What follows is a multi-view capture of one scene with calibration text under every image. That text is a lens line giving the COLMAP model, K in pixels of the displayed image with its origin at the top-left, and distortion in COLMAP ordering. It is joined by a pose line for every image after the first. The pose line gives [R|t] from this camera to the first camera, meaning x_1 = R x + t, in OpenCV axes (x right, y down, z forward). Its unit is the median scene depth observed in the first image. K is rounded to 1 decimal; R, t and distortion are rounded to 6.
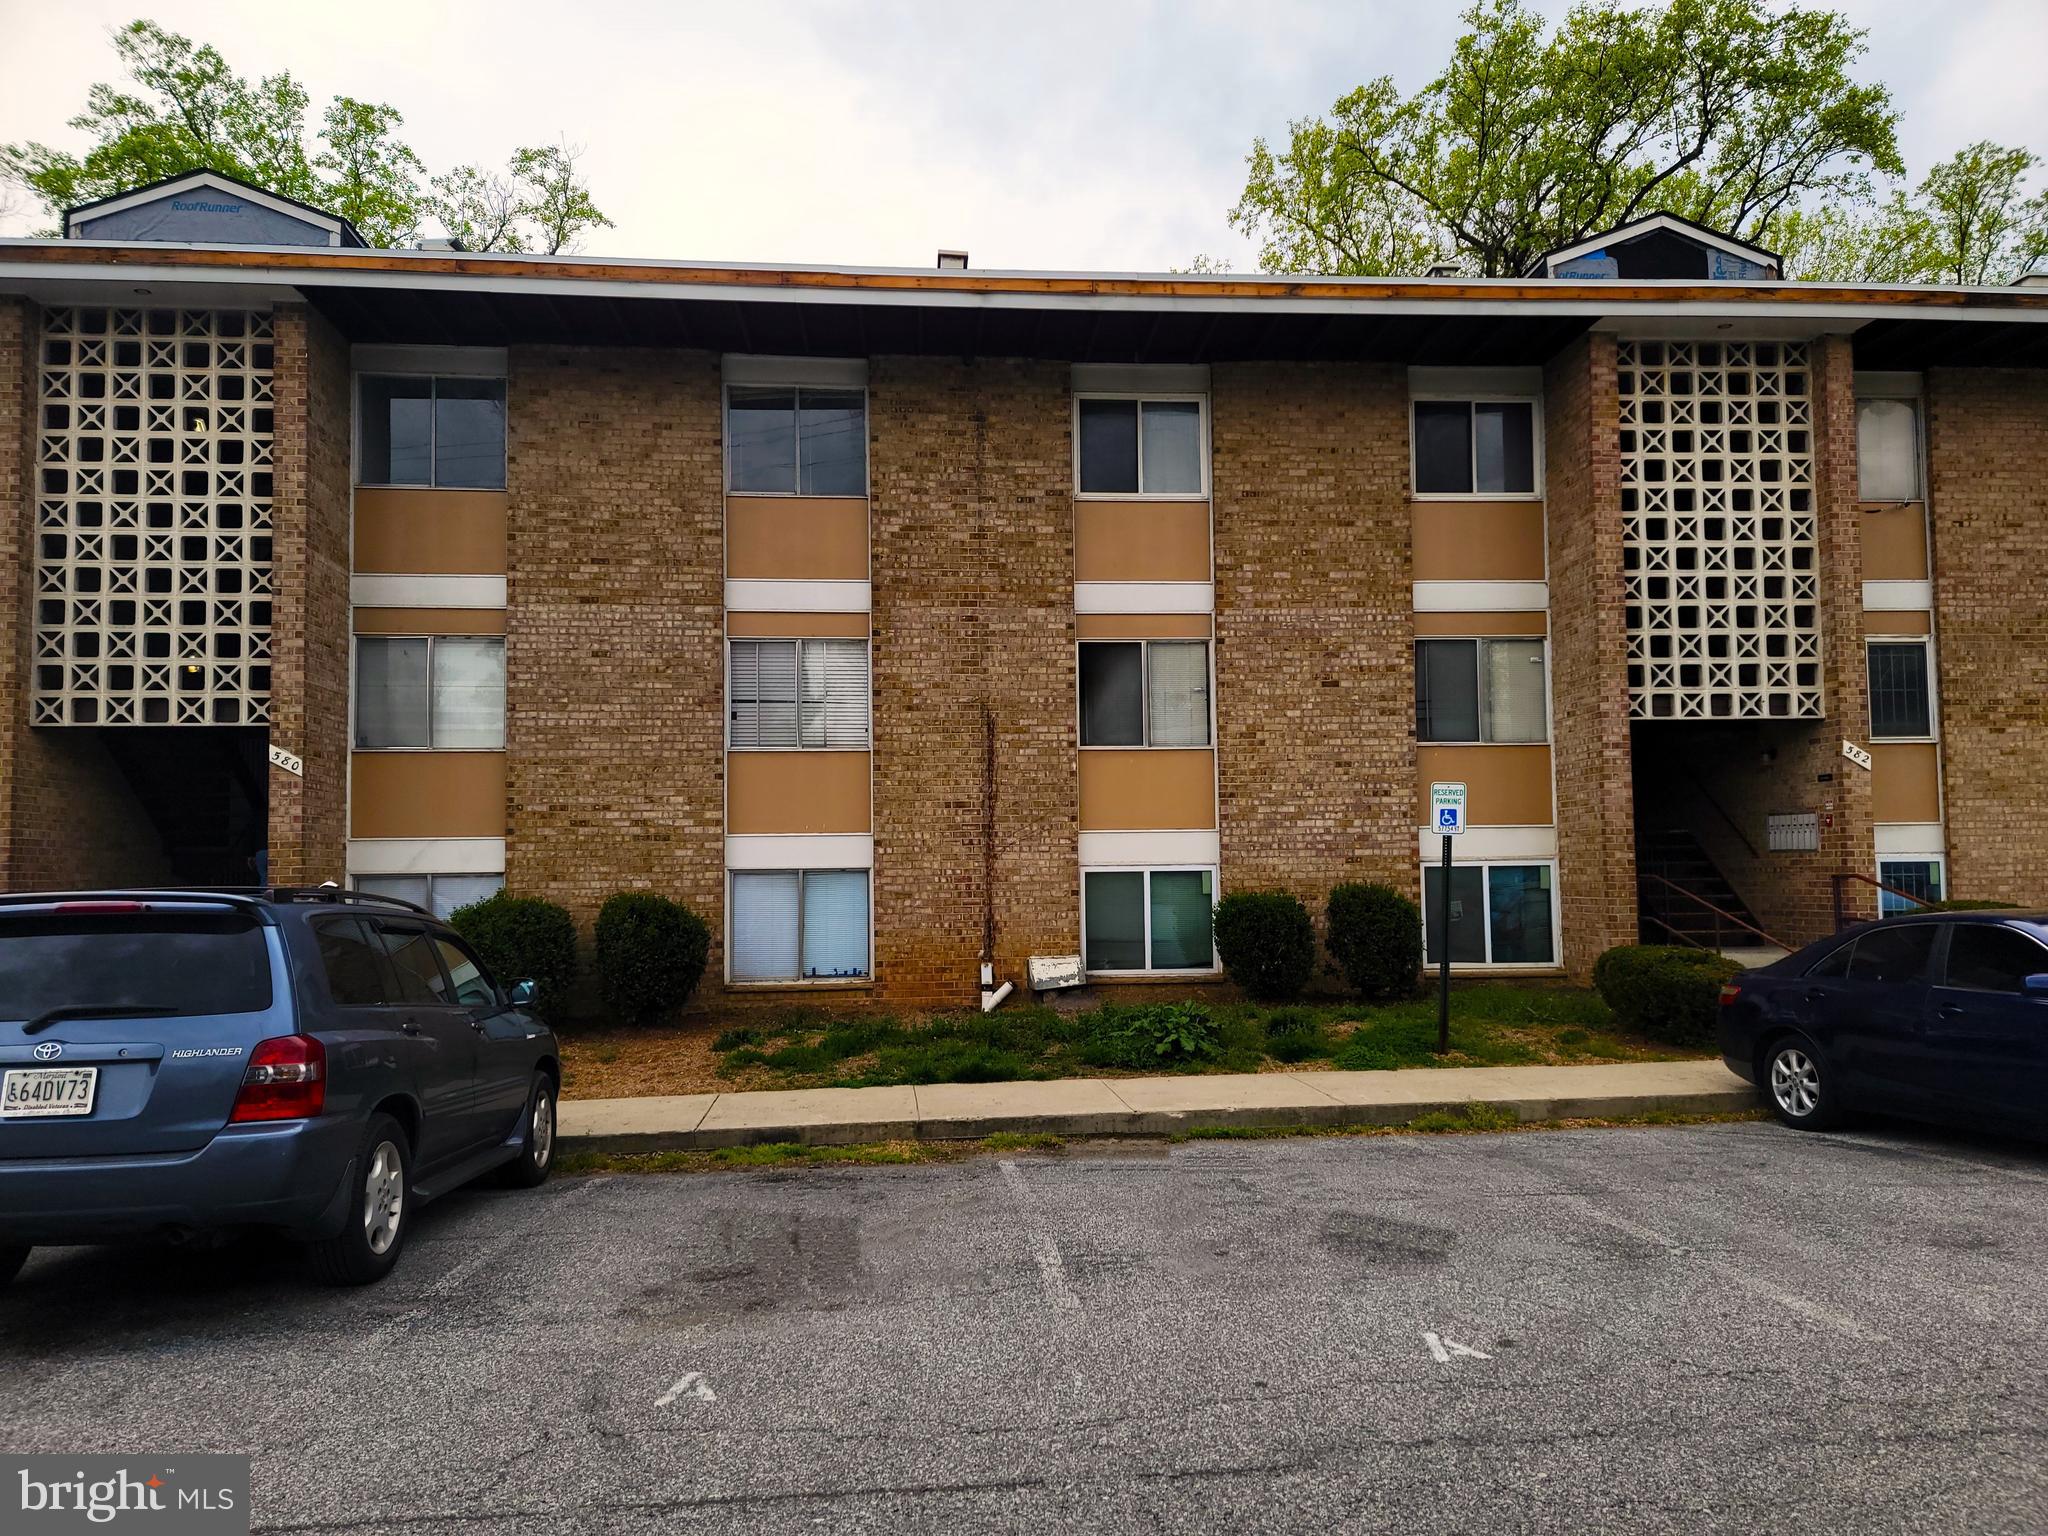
lens RADIAL K [[1403.5, 0, 1023.8], [0, 1403.5, 784.4], [0, 0, 1]] dist [0.040058, 0.000476]
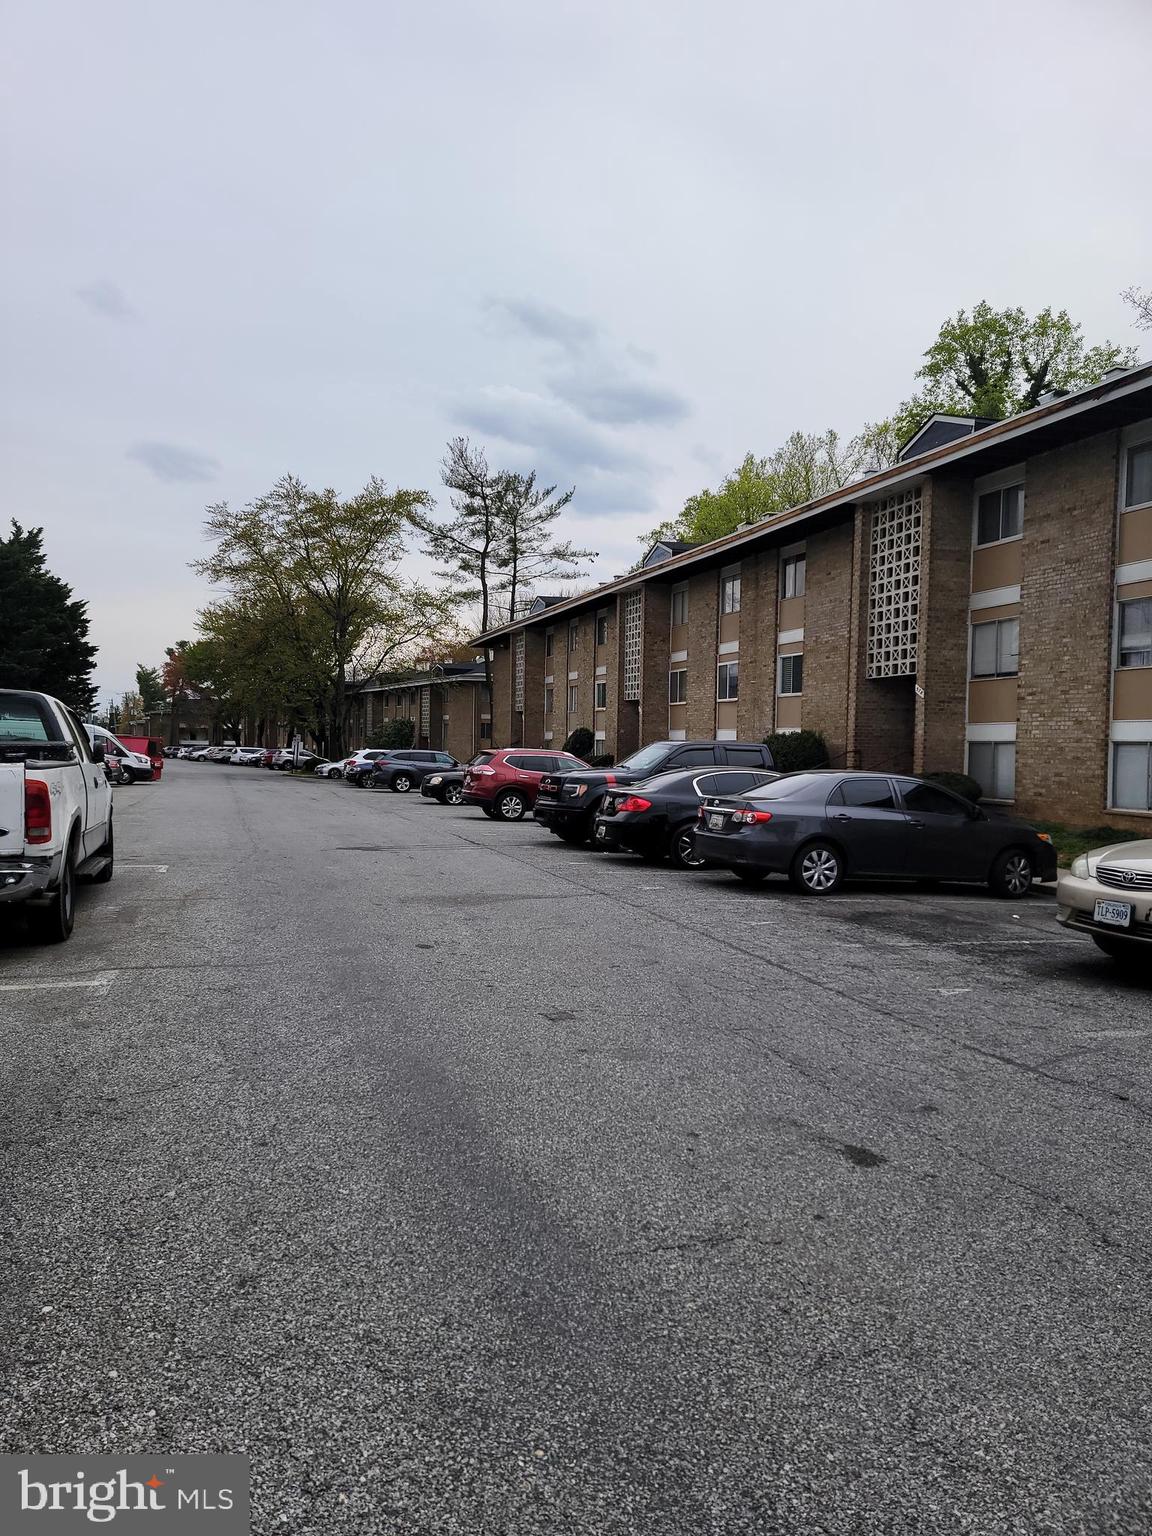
lens RADIAL K [[1052.7, 0, 574.0], [0, 1052.7, 767.1], [0, 0, 1]] dist [0.040058, 0.000476]
pose [[0.227693, 0.040391, -0.972895, 0.962256], [0.047898, 0.997465, 0.052621, -0.008073], [0.972554, -0.058581, 0.225181, 0.082885]]
